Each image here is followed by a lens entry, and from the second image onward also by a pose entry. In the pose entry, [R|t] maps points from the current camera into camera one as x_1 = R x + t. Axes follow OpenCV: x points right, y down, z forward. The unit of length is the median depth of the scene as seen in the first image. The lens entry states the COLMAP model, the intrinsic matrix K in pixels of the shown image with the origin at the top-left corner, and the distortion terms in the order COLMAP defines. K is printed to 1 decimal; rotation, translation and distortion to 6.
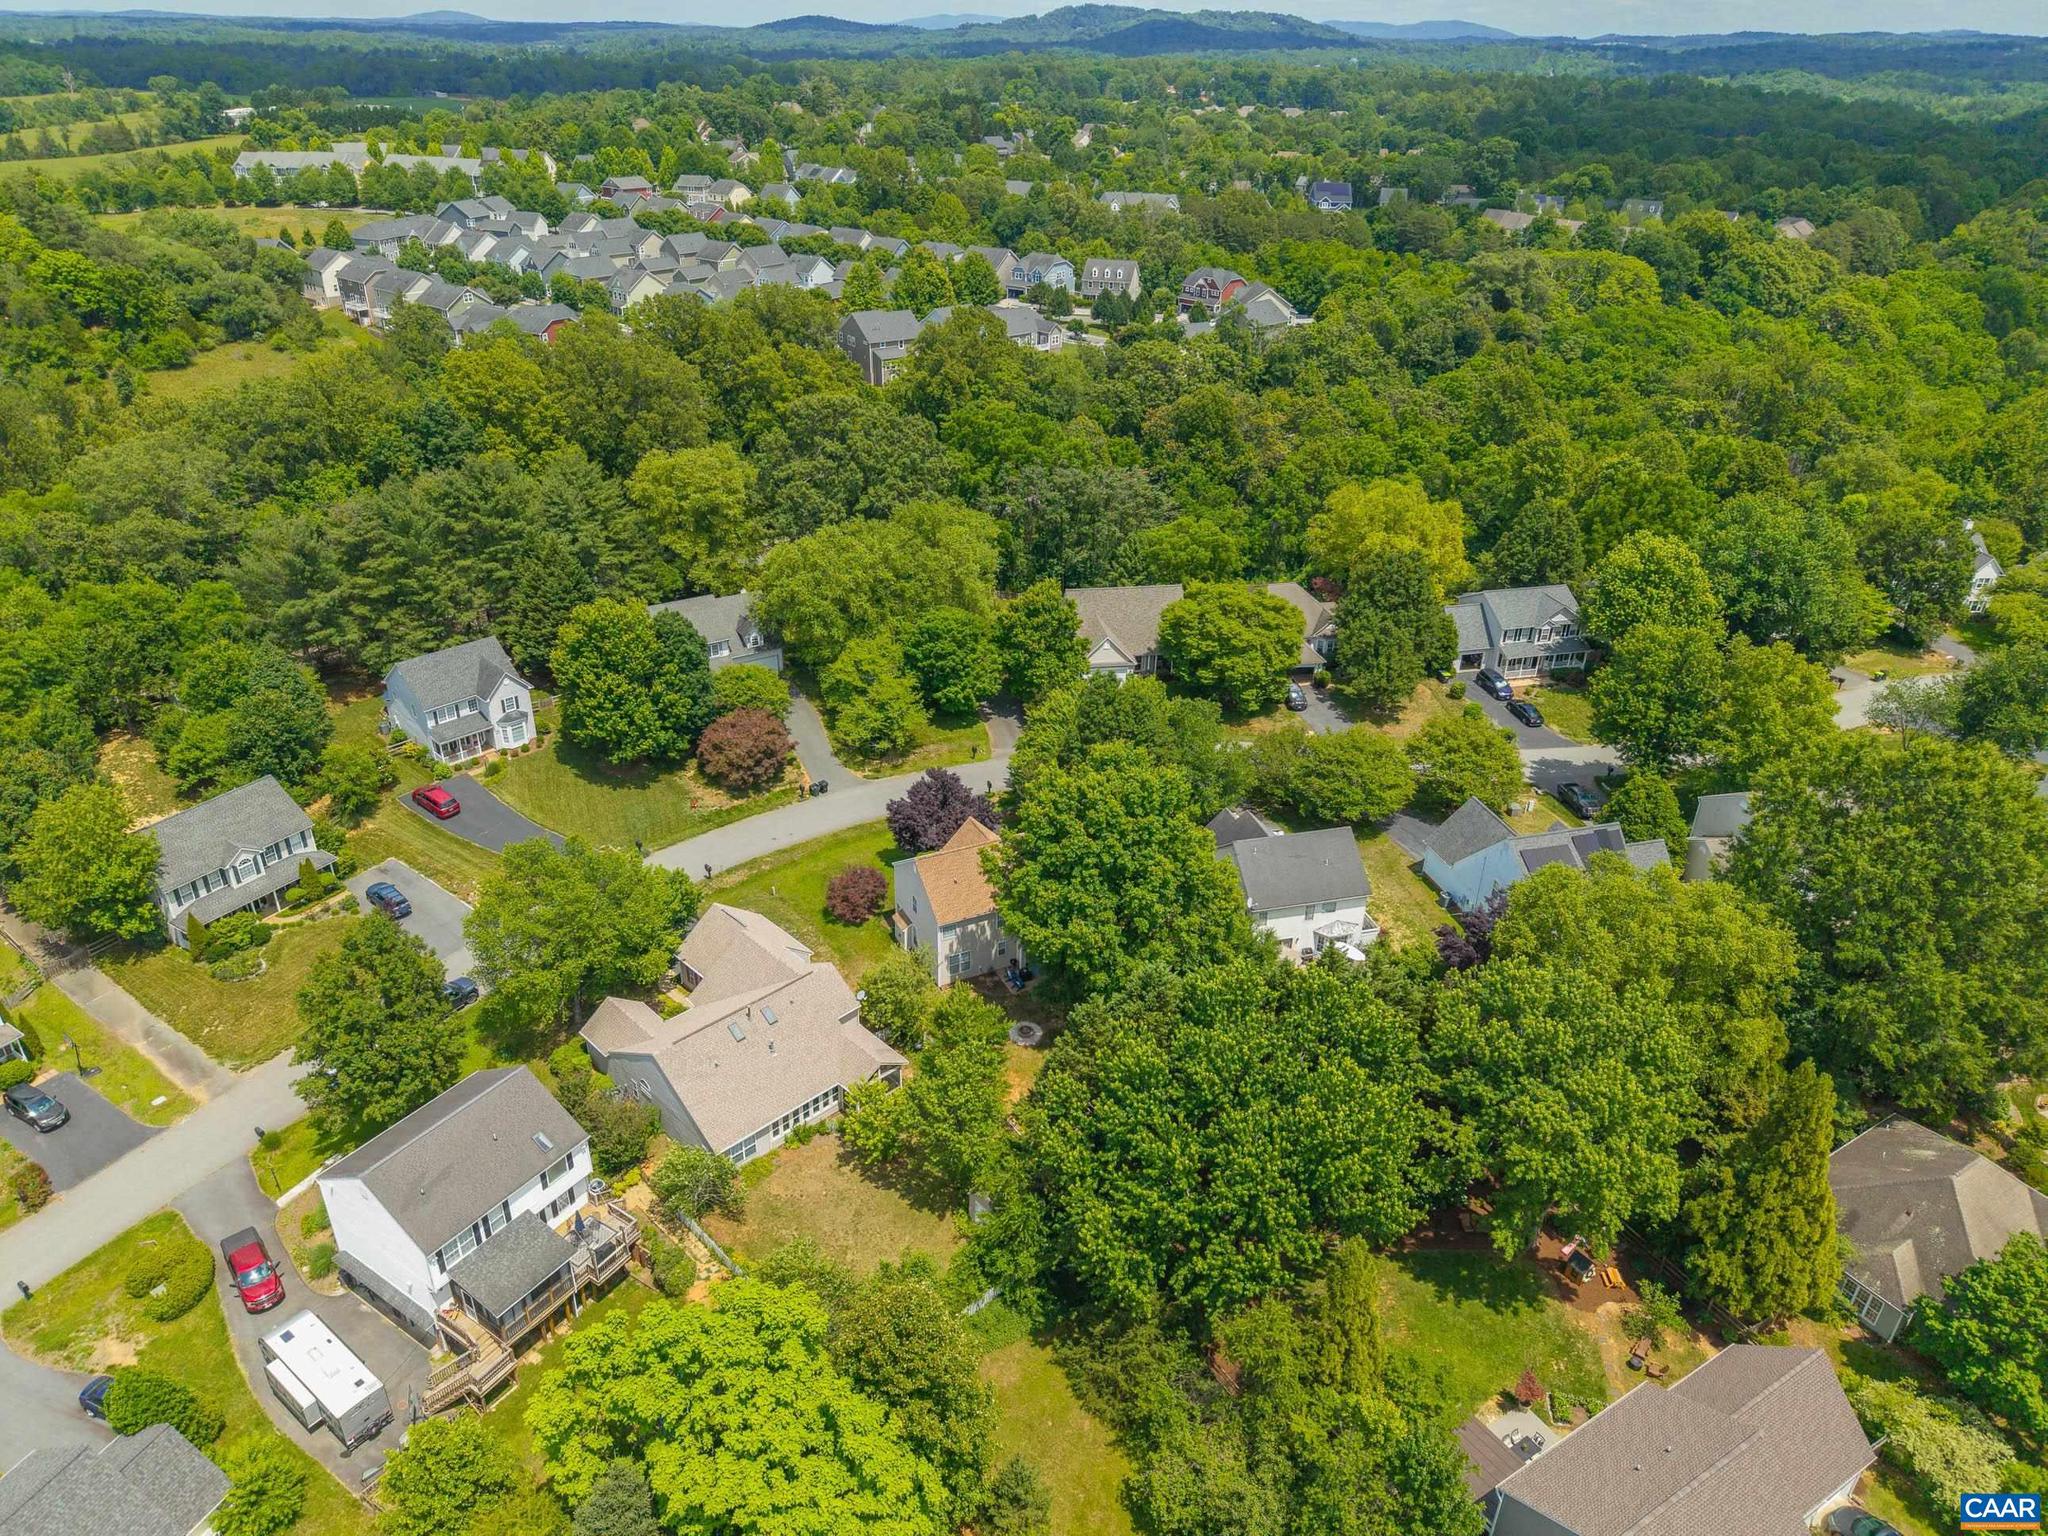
lens RADIAL K [[1370.5, 0, 1020.1], [0, 1370.5, 766.8], [0, 0, 1]] dist [0.016512, -0.011136]
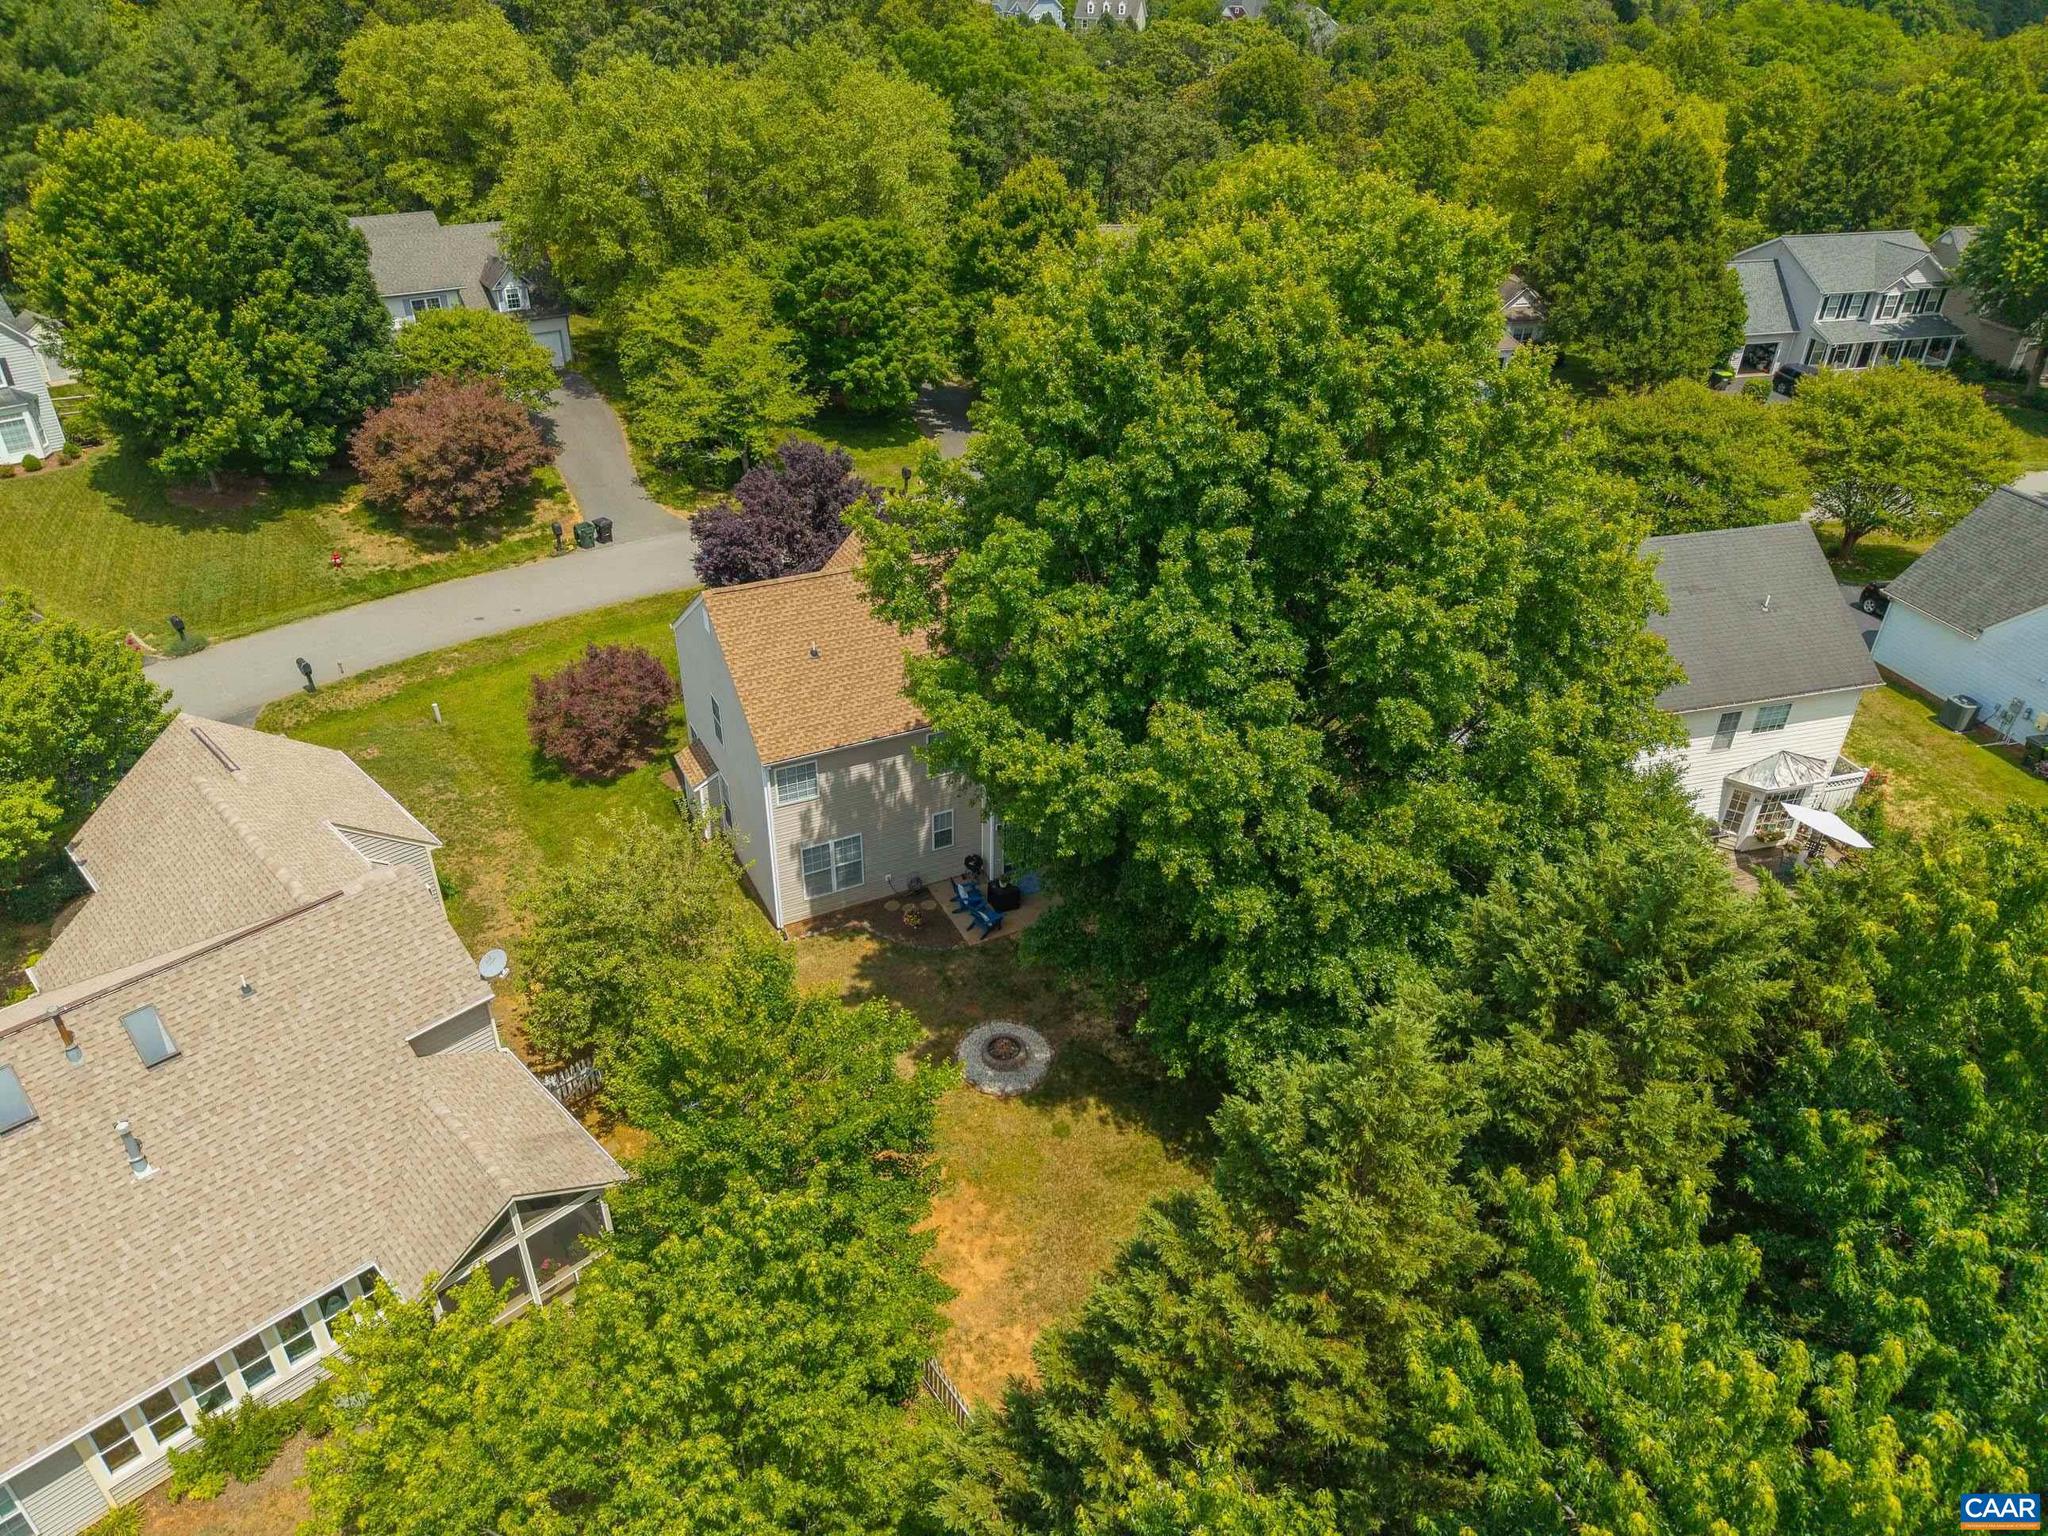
lens RADIAL K [[1358.8, 0, 1040.1], [0, 1358.8, 786.6], [0, 0, 1]] dist [-0.004544, -0.005503]
pose [[0.999592, -0.006406, 0.027831, 0.003272], [0.004323, 0.997229, 0.074269, 0.073067], [-0.028230, -0.074118, 0.996850, 0.487824]]
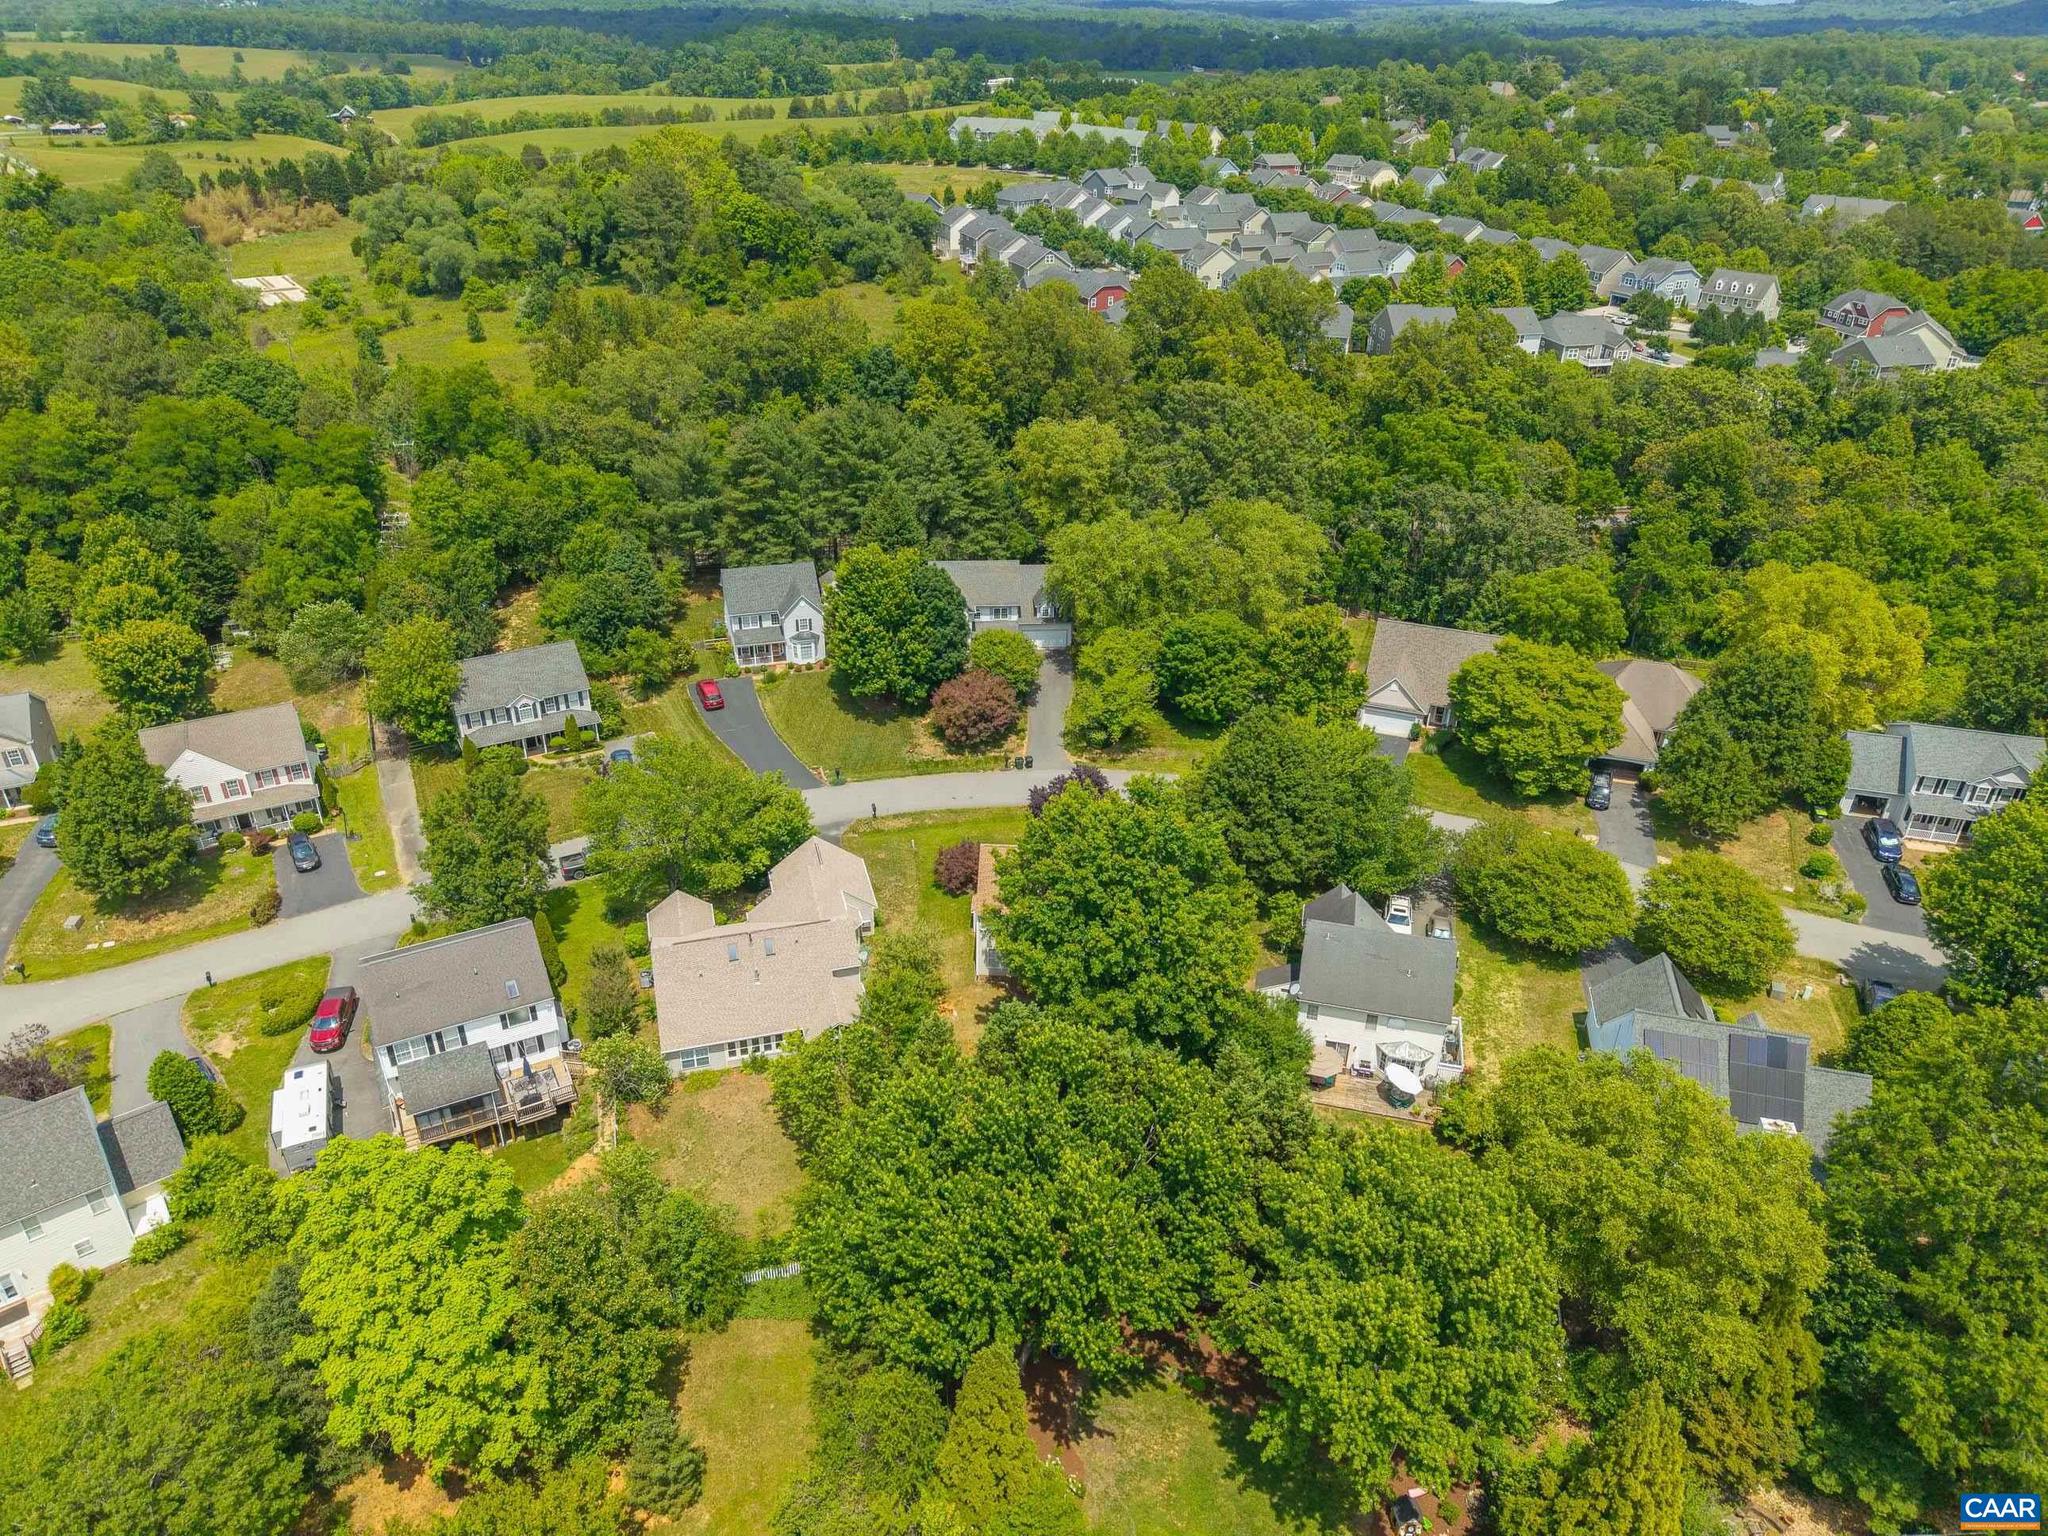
lens RADIAL K [[1370.5, 0, 1020.1], [0, 1370.5, 766.8], [0, 0, 1]] dist [0.016512, -0.011136]
pose [[0.876155, 0.233663, -0.421610, 0.276844], [-0.228092, 0.971506, 0.064422, -0.045582], [0.424649, 0.039723, 0.904486, 0.084661]]
